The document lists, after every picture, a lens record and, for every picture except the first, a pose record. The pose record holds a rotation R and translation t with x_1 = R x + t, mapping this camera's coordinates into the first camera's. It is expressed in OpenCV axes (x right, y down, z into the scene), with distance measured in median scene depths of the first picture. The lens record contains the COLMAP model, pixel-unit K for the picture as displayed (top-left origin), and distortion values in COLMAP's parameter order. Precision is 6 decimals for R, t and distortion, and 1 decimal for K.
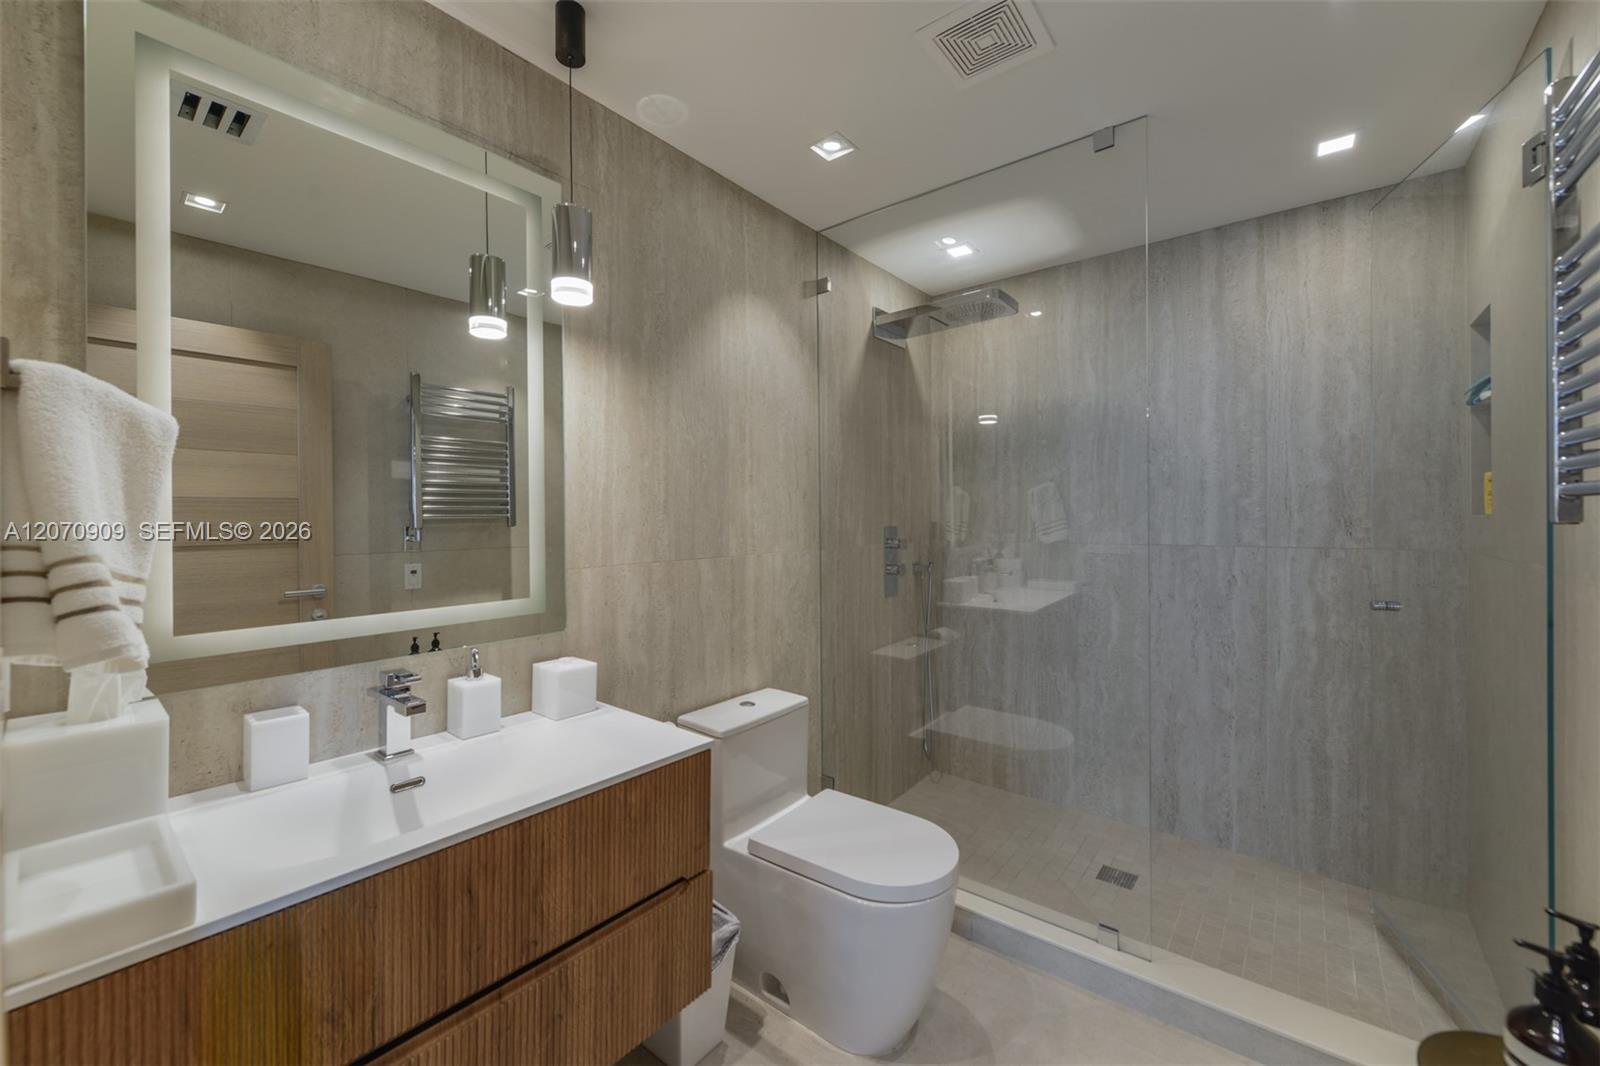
lens RADIAL K [[634.3, 0, 789.8], [0, 634.3, 512.3], [0, 0, 1]] dist [0.006911, -0.003220]
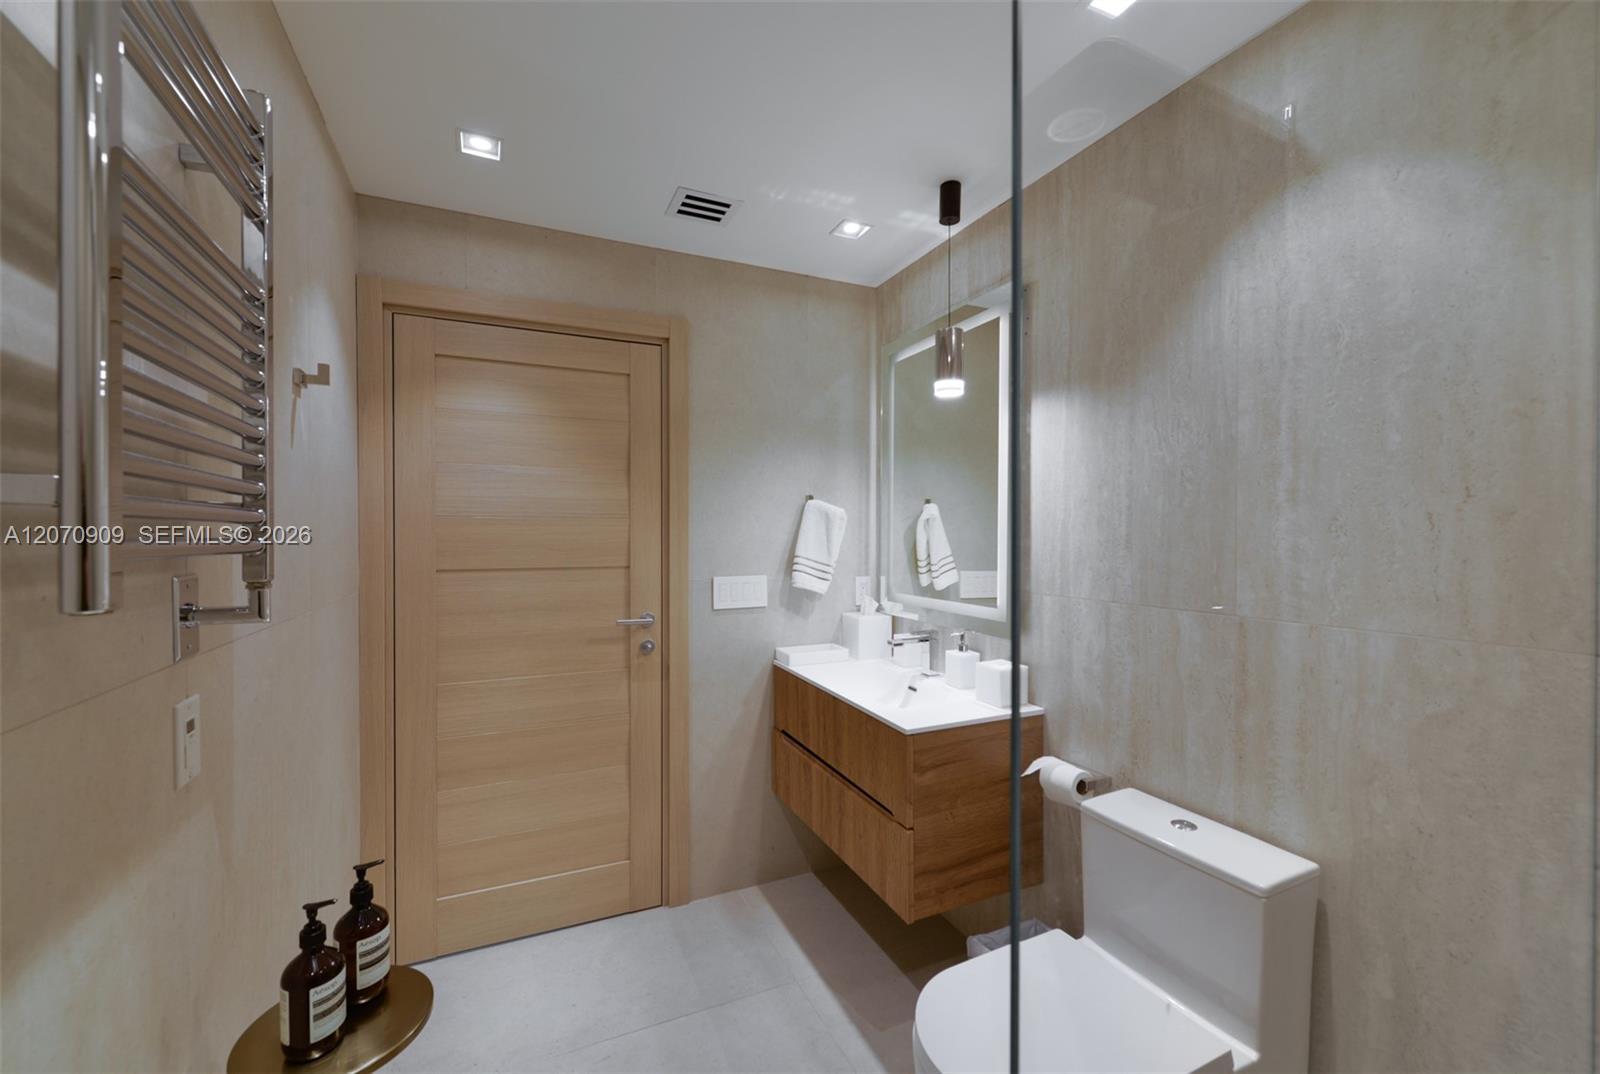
lens RADIAL K [[634.3, 0, 795.4], [0, 634.3, 540.3], [0, 0, 1]] dist [0.006911, -0.003220]
pose [[-0.444932, 0.012849, -0.895472, 0.828146], [0.003455, 0.999914, 0.012631, -0.023668], [0.895558, 0.002526, -0.444938, 1.028524]]
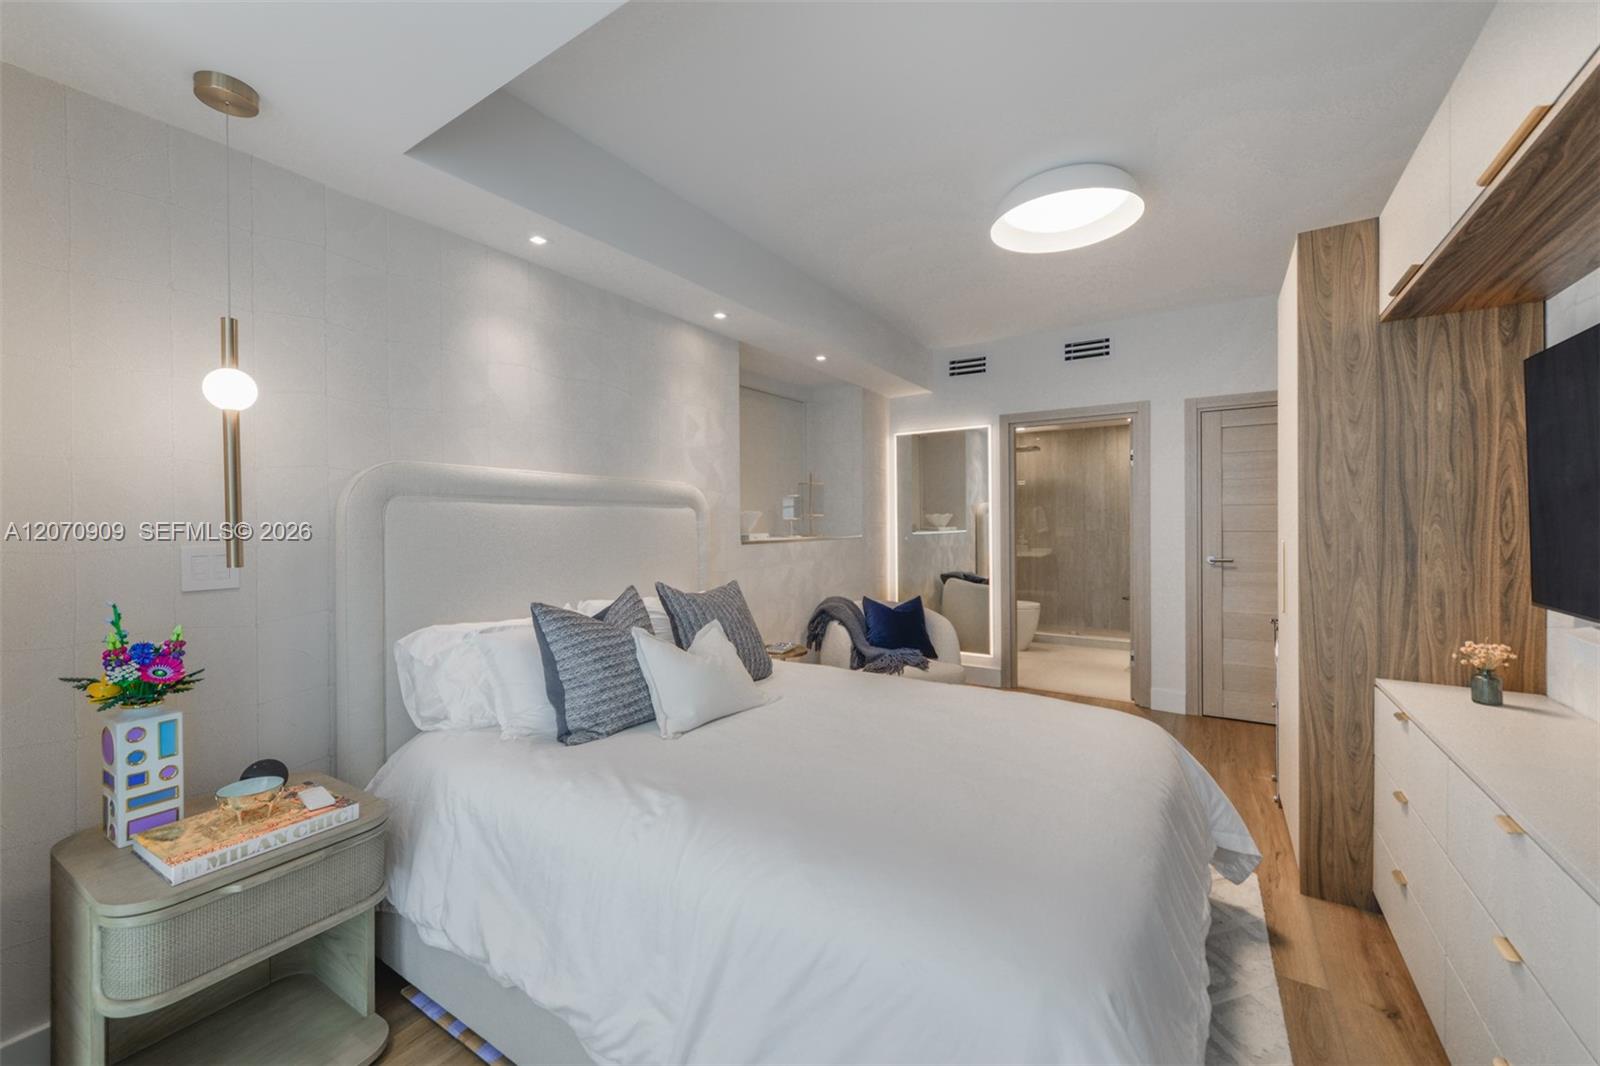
lens RADIAL K [[634.3, 0, 791.7], [0, 634.3, 524.6], [0, 0, 1]] dist [0.006911, -0.003220]
pose [[0.995036, -0.003338, 0.099460, -0.835064], [0.002683, 0.999974, 0.006719, 0.000066], [-0.099480, -0.006418, 0.995019, -1.399320]]
